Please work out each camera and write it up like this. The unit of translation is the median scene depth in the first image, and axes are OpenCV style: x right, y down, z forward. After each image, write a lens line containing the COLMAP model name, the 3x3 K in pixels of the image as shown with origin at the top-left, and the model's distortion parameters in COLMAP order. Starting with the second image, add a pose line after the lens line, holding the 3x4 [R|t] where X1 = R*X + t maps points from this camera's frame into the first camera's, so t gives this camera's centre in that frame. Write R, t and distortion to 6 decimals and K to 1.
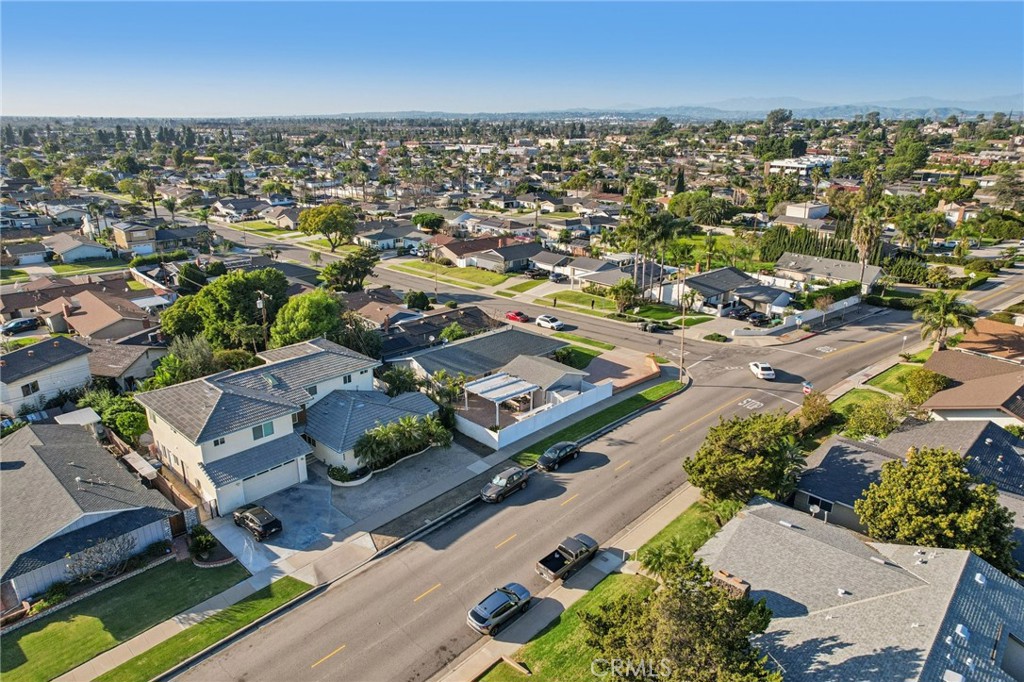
lens RADIAL K [[642.2, 0, 512.0], [0, 642.2, 341.0], [0, 0, 1]] dist [-0.008320, -0.001809]
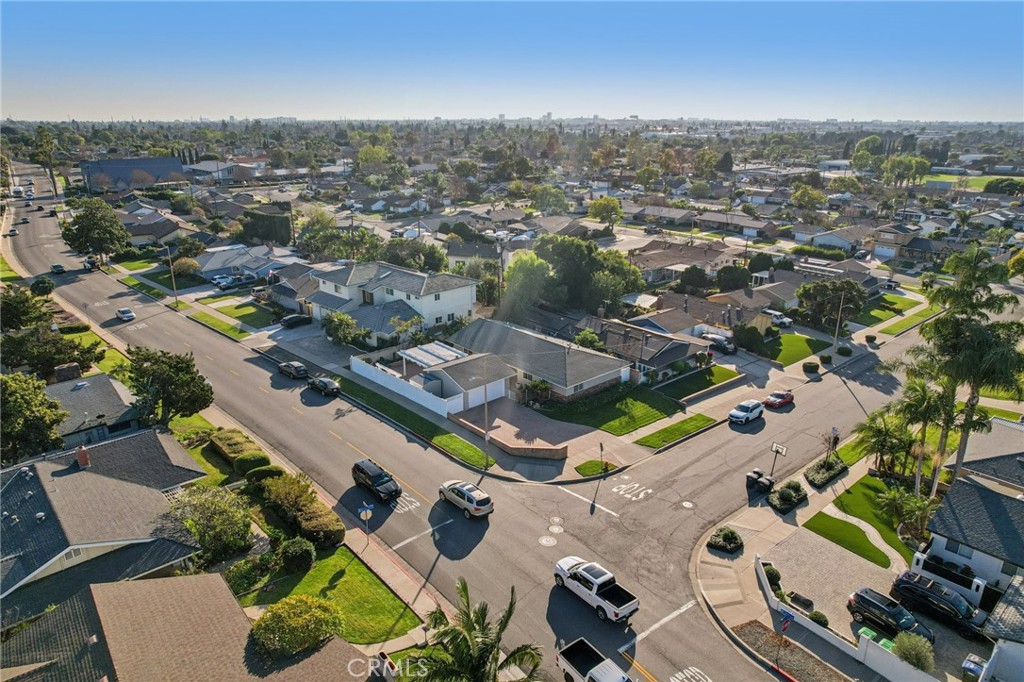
lens RADIAL K [[642.2, 0, 512.0], [0, 642.2, 341.0], [0, 0, 1]] dist [-0.008320, -0.001809]
pose [[-0.019999, 0.310160, -0.950474, 1.094740], [-0.329779, 0.895414, 0.299132, -0.346484], [0.943846, 0.319429, 0.084377, 1.107831]]
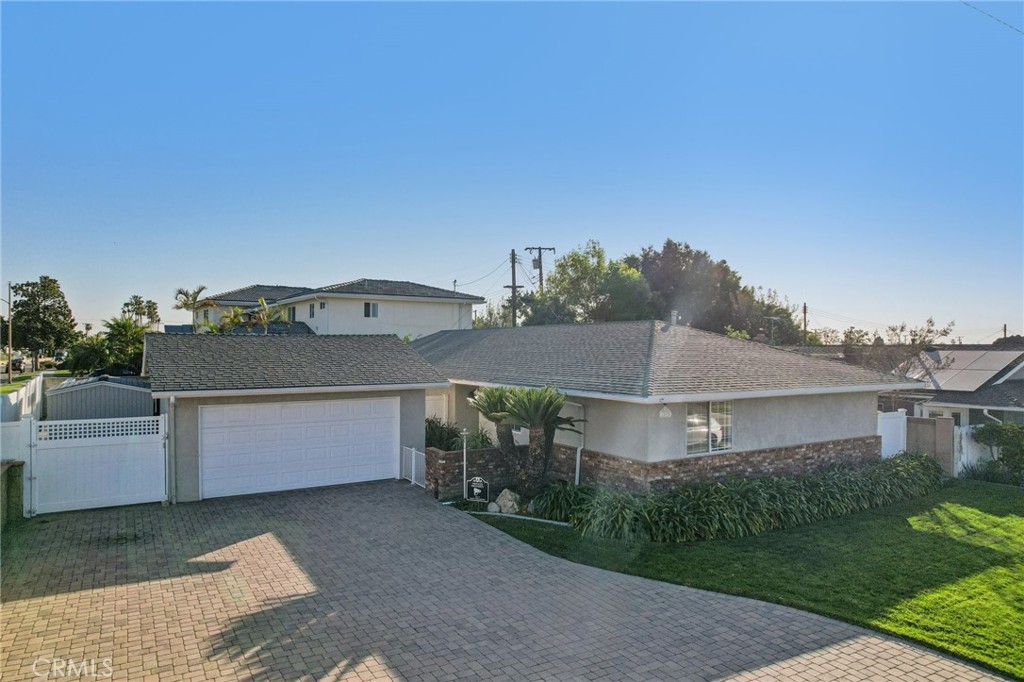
lens RADIAL K [[649.6, 0, 512.0], [0, 649.6, 341.0], [0, 0, 1]] dist [-0.001442, -0.000230]
pose [[-0.201969, -0.018422, -0.979219, 0.336375], [-0.320293, 0.946088, 0.048264, -0.009934], [0.925538, 0.323385, -0.196981, 1.300296]]
